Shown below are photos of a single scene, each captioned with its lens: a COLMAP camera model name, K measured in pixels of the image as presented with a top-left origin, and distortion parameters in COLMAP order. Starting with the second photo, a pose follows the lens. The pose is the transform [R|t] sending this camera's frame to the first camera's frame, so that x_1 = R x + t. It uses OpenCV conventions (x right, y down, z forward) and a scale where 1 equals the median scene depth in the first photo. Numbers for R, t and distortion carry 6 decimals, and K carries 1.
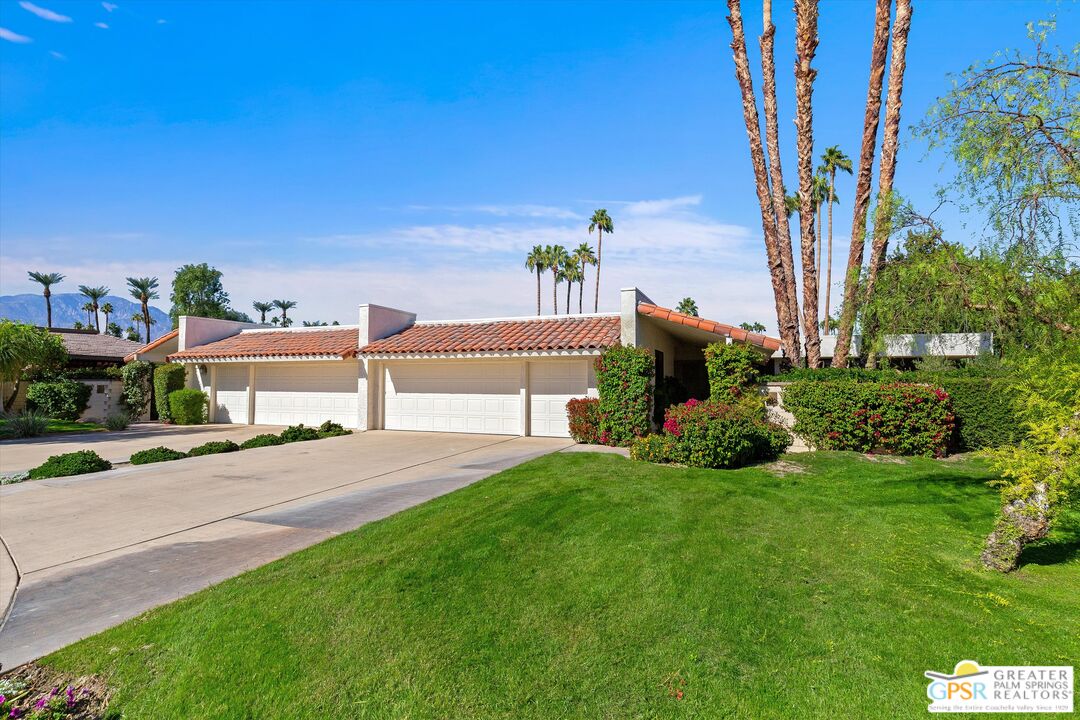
lens RADIAL K [[478.1, 0, 569.4], [0, 478.1, 369.1], [0, 0, 1]] dist [0.002779, 0.000076]
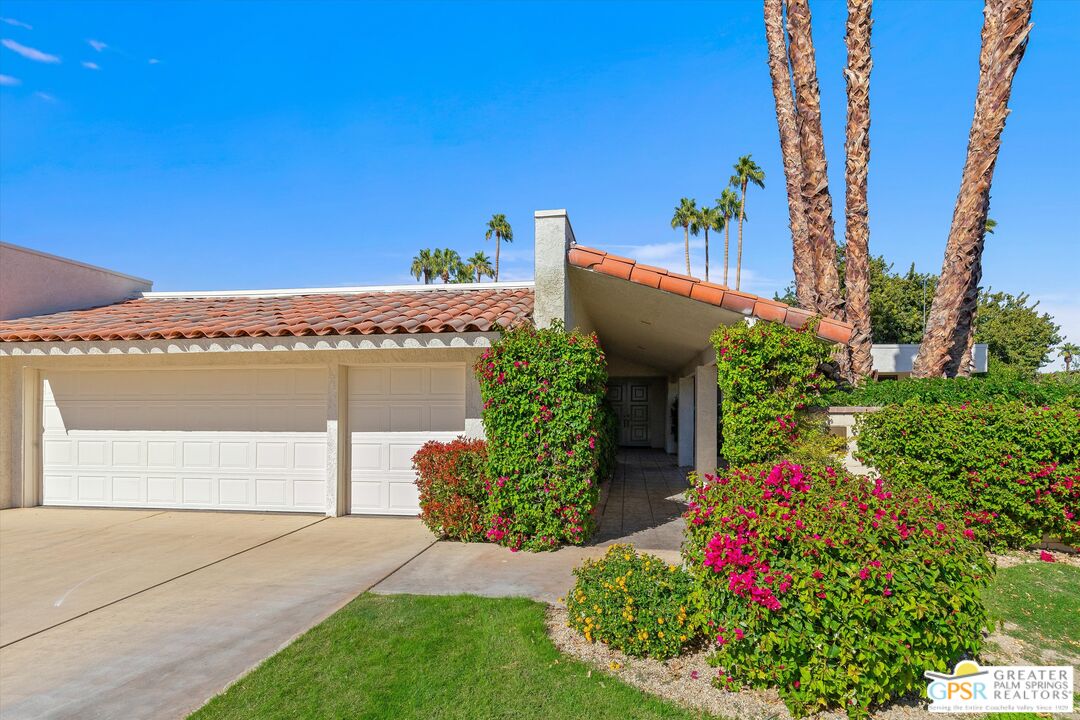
lens RADIAL K [[478.1, 0, 569.4], [0, 478.1, 369.1], [0, 0, 1]] dist [0.002779, 0.000076]
pose [[0.977126, 0.014578, 0.212163, 0.040725], [-0.004071, 0.998747, -0.049873, 0.013560], [-0.212624, 0.047869, 0.975961, 0.524732]]
